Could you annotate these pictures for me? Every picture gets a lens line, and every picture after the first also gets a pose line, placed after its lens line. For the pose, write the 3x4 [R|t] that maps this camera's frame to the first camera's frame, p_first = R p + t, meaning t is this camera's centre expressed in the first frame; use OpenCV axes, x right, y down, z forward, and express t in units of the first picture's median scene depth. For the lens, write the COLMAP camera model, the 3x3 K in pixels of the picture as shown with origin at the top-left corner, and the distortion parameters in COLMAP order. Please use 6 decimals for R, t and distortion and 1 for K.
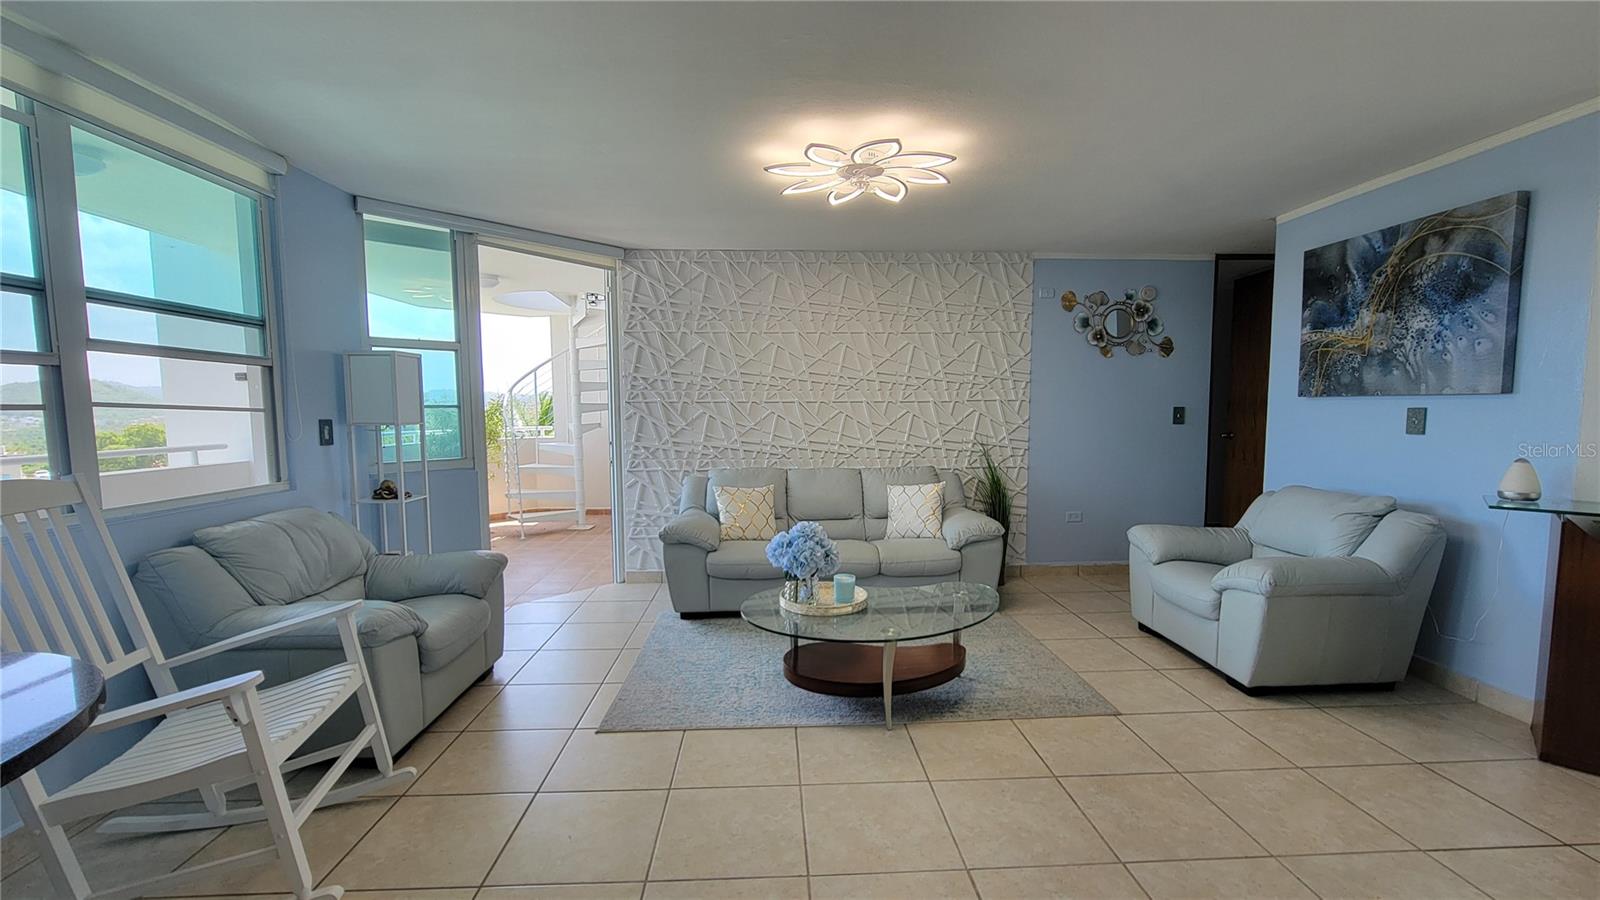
lens RADIAL K [[667.2, 0, 803.7], [0, 667.2, 454.8], [0, 0, 1]] dist [-0.009074, 0.003485]
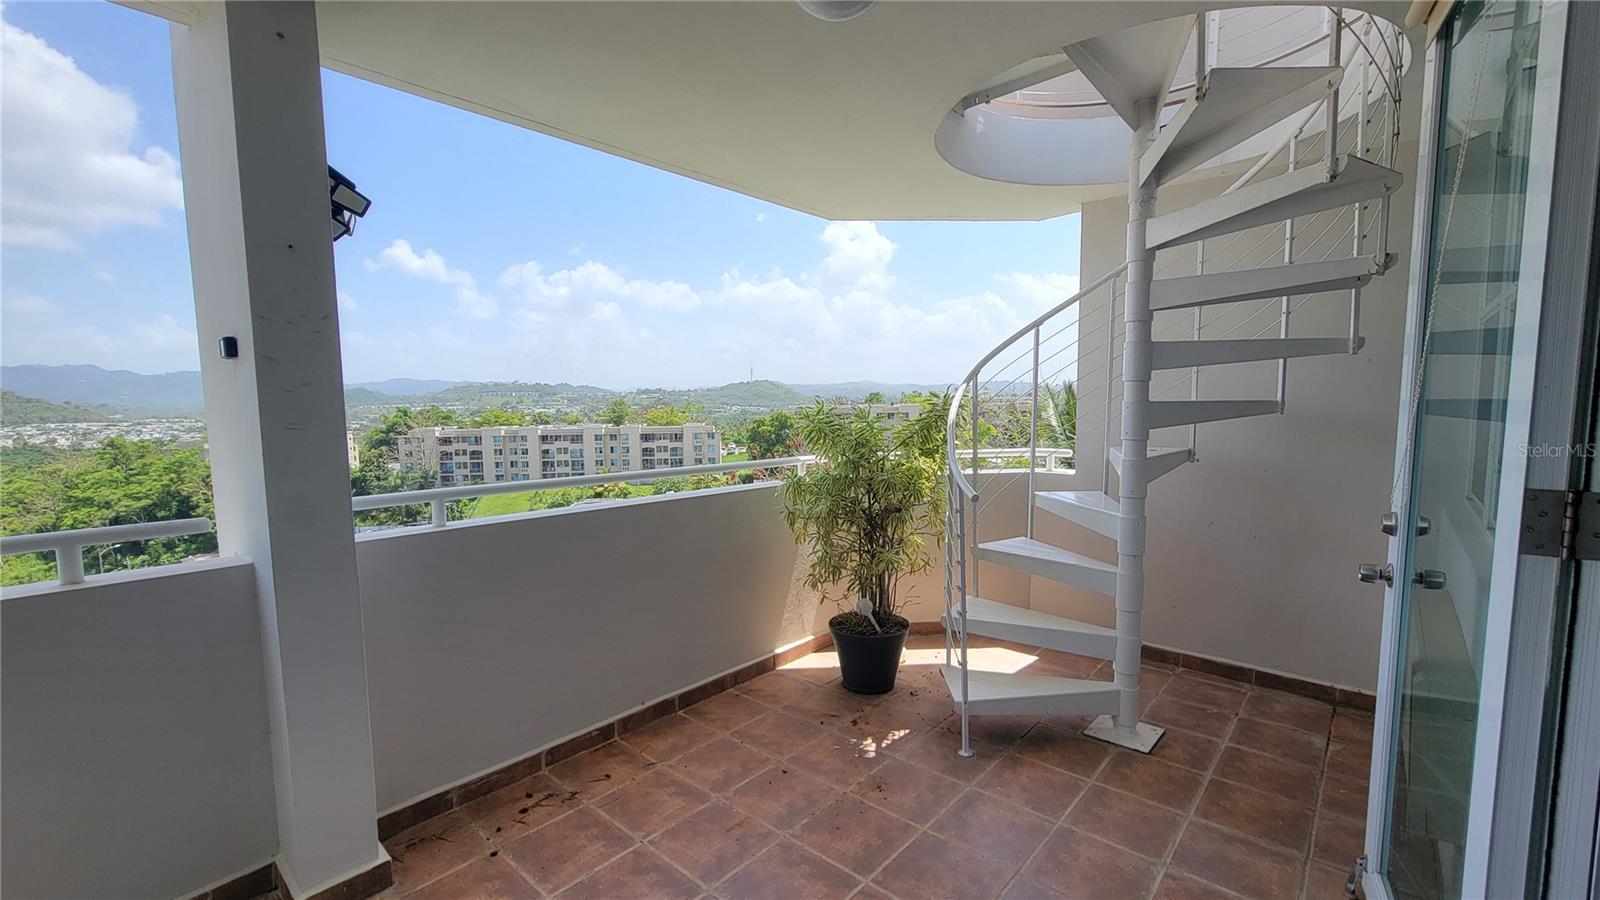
lens RADIAL K [[667.2, 0, 792.8], [0, 667.2, 453.6], [0, 0, 1]] dist [-0.009074, 0.003485]
pose [[0.707886, 0.060860, -0.703700, -0.208218], [-0.055565, 0.997992, 0.030417, -0.048270], [0.704138, 0.017569, 0.709846, 0.588775]]
